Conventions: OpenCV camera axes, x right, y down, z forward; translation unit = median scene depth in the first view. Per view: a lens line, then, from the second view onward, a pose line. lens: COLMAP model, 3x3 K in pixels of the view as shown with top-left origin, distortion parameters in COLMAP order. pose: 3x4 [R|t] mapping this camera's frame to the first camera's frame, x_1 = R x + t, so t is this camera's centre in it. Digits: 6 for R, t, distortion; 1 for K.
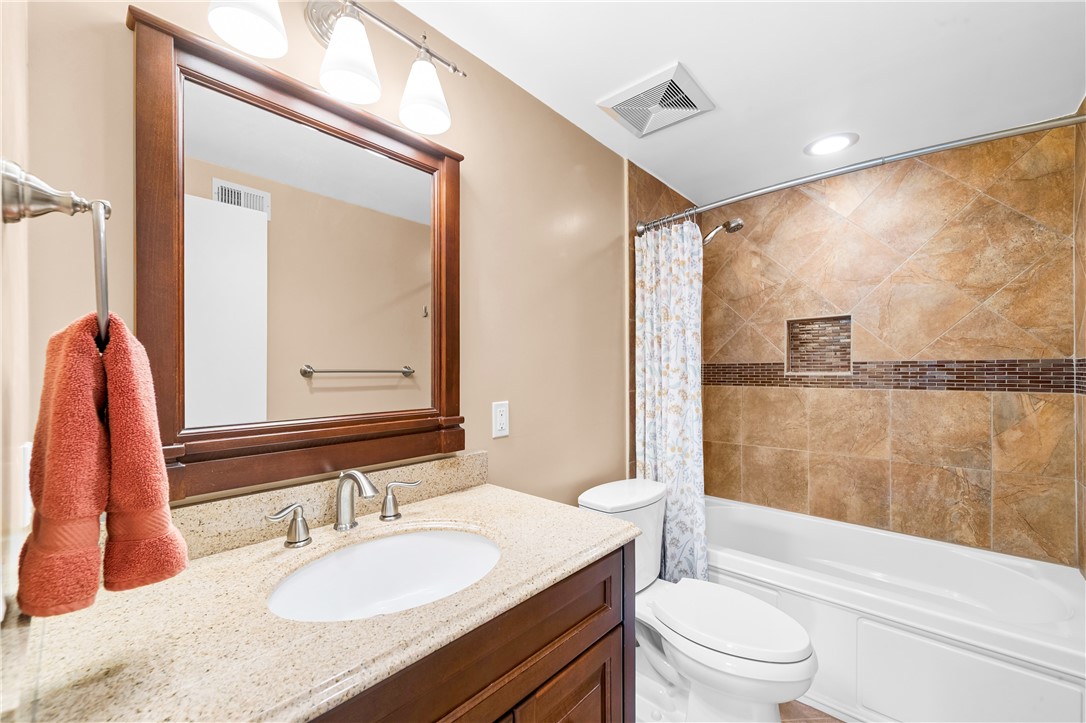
lens RADIAL K [[430.5, 0, 550.6], [0, 430.5, 376.2], [0, 0, 1]] dist [-0.003713, -0.000138]
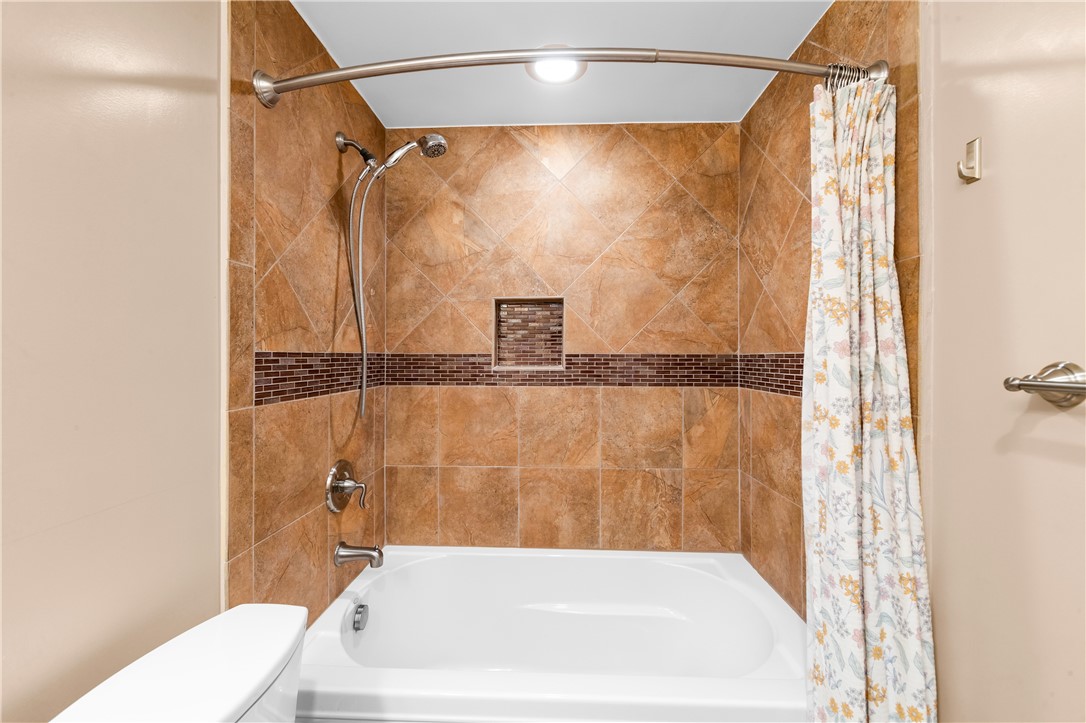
lens RADIAL K [[430.5, 0, 536.4], [0, 430.5, 355.1], [0, 0, 1]] dist [-0.003713, -0.000138]
pose [[0.783040, 0.013739, 0.621820, 0.145884], [0.002845, 0.999666, -0.025671, -0.010822], [-0.621965, 0.021870, 0.782740, 0.394655]]
